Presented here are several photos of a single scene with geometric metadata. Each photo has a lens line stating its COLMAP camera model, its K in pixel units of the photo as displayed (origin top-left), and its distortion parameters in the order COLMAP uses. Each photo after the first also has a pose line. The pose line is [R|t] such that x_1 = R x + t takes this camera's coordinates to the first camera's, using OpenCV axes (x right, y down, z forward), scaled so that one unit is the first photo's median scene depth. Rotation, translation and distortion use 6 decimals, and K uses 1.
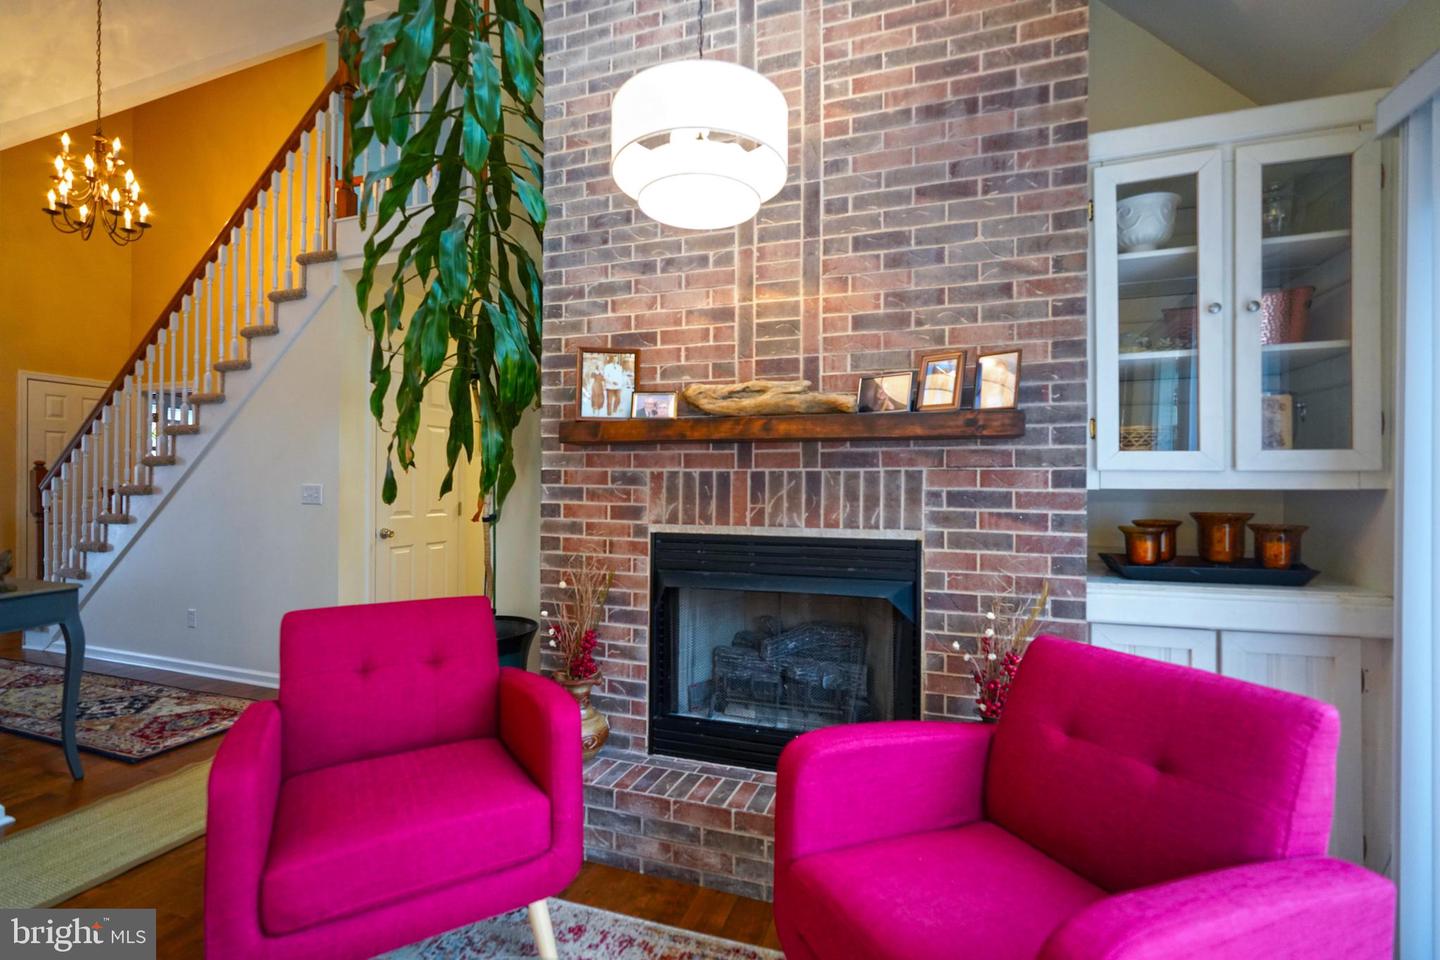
lens RADIAL K [[644.1, 0, 713.9], [0, 644.1, 484.5], [0, 0, 1]] dist [-0.016672, 0.008310]
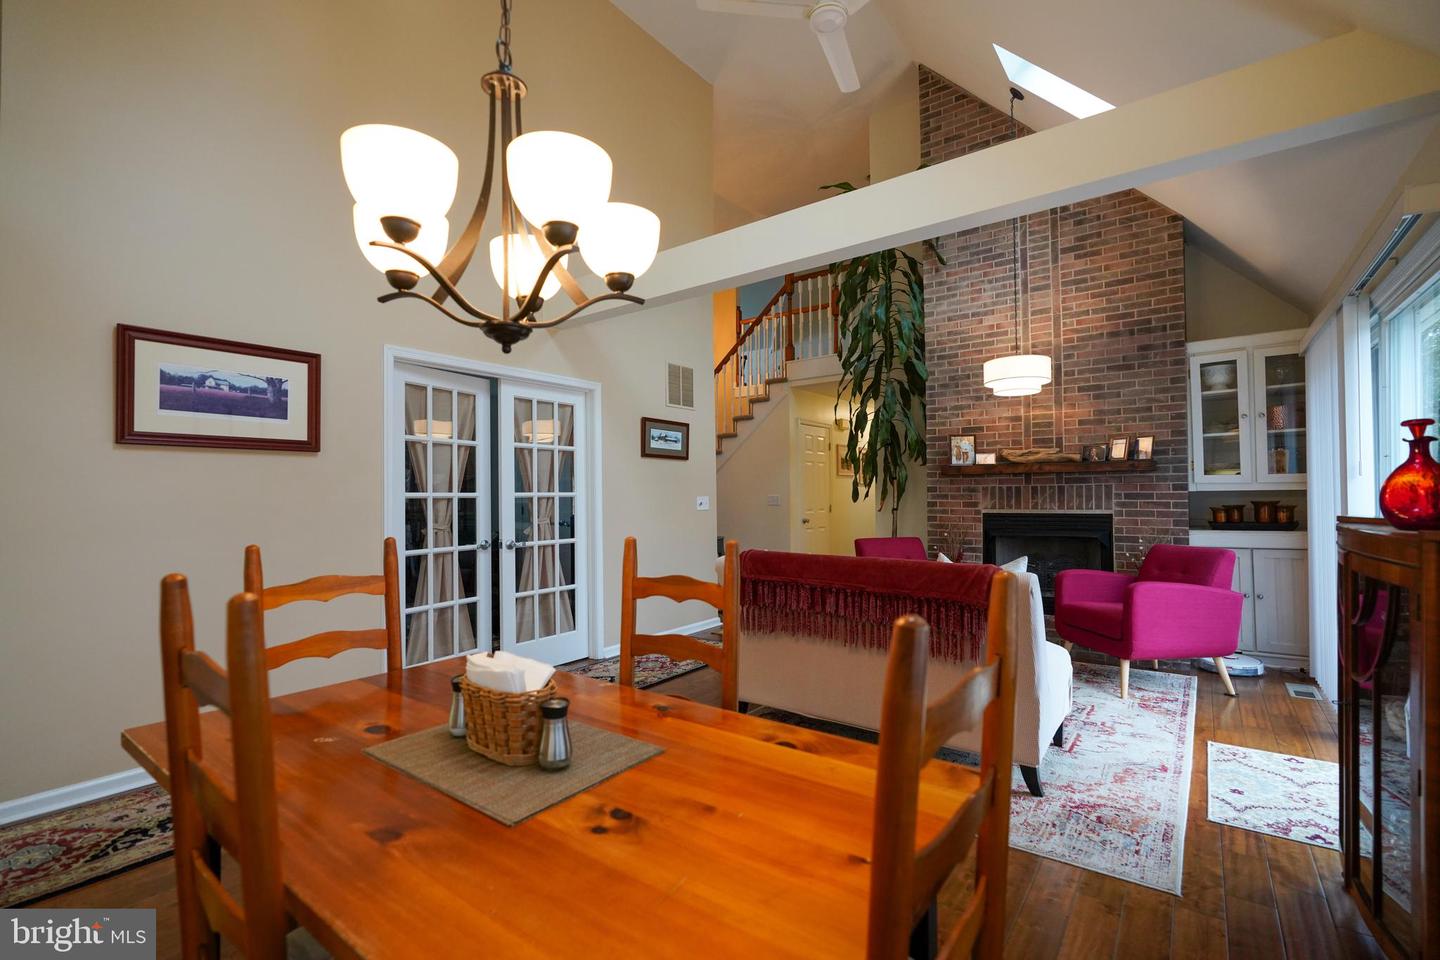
lens RADIAL K [[644.1, 0, 713.9], [0, 644.1, 484.5], [0, 0, 1]] dist [-0.016672, 0.008310]
pose [[0.950874, -0.017111, -0.309104, -0.340666], [0.011155, 0.999717, -0.021024, 0.011562], [0.309377, 0.016543, 0.950796, -1.687843]]
